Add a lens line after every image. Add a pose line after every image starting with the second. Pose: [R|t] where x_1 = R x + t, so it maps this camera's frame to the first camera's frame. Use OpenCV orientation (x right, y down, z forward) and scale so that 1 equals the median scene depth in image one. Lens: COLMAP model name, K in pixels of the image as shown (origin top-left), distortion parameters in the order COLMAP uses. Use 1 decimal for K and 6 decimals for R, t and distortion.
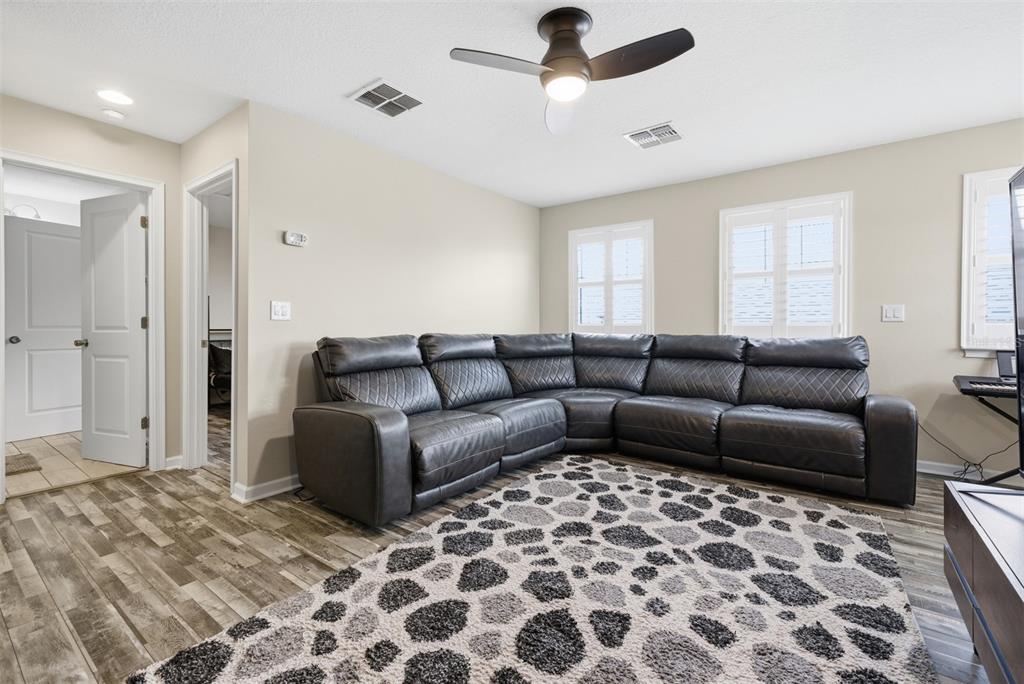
lens RADIAL K [[453.4, 0, 513.6], [0, 453.4, 335.6], [0, 0, 1]] dist [-0.016813, 0.005841]
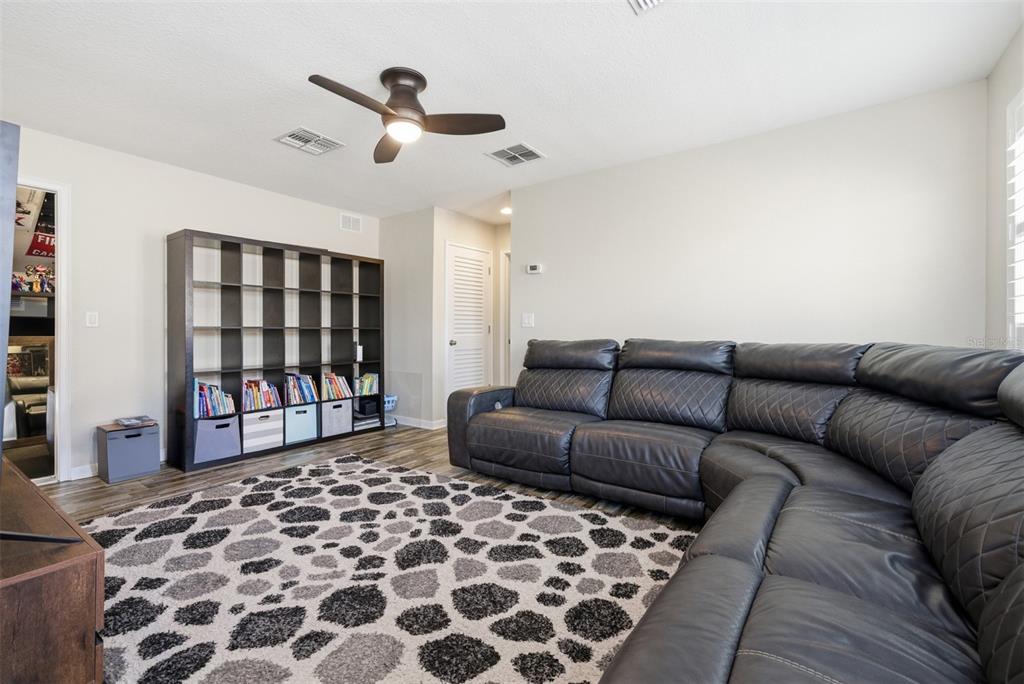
lens RADIAL K [[453.4, 0, 508.7], [0, 453.4, 331.7], [0, 0, 1]] dist [-0.016813, 0.005841]
pose [[0.006398, -0.002487, -0.999976, 1.184539], [-0.016745, 0.999856, -0.002594, -0.017269], [0.999839, 0.016761, 0.006355, 1.154006]]
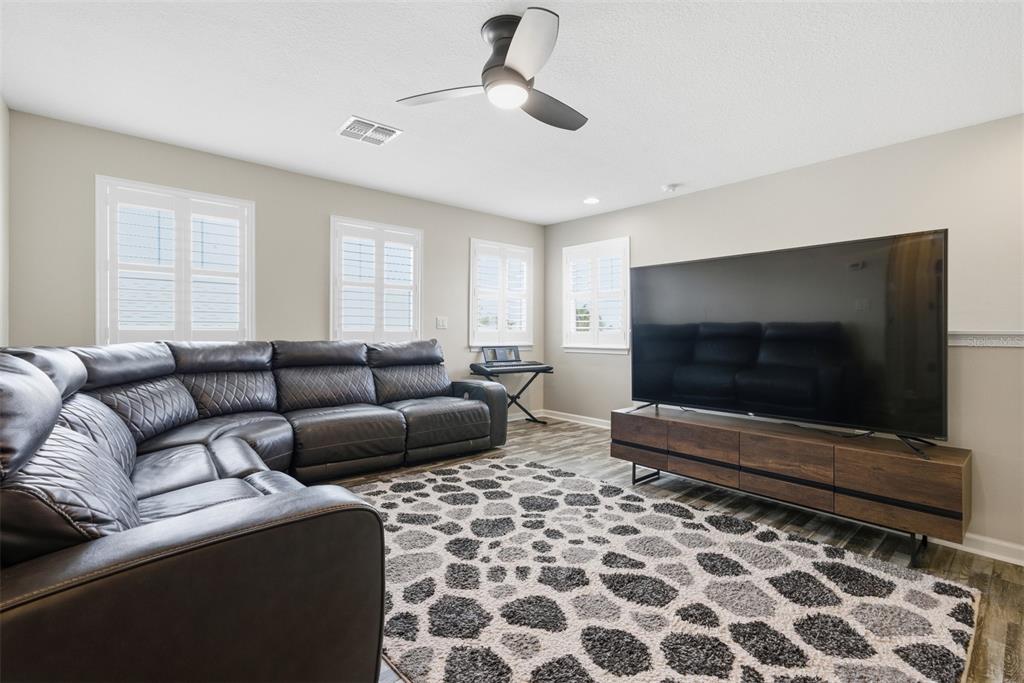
lens RADIAL K [[453.4, 0, 522.0], [0, 453.4, 338.2], [0, 0, 1]] dist [-0.016813, 0.005841]
pose [[0.198199, -0.009349, 0.980117, -0.782302], [0.011760, 0.999905, 0.007159, -0.015230], [-0.980091, 0.010108, 0.198290, 0.701472]]
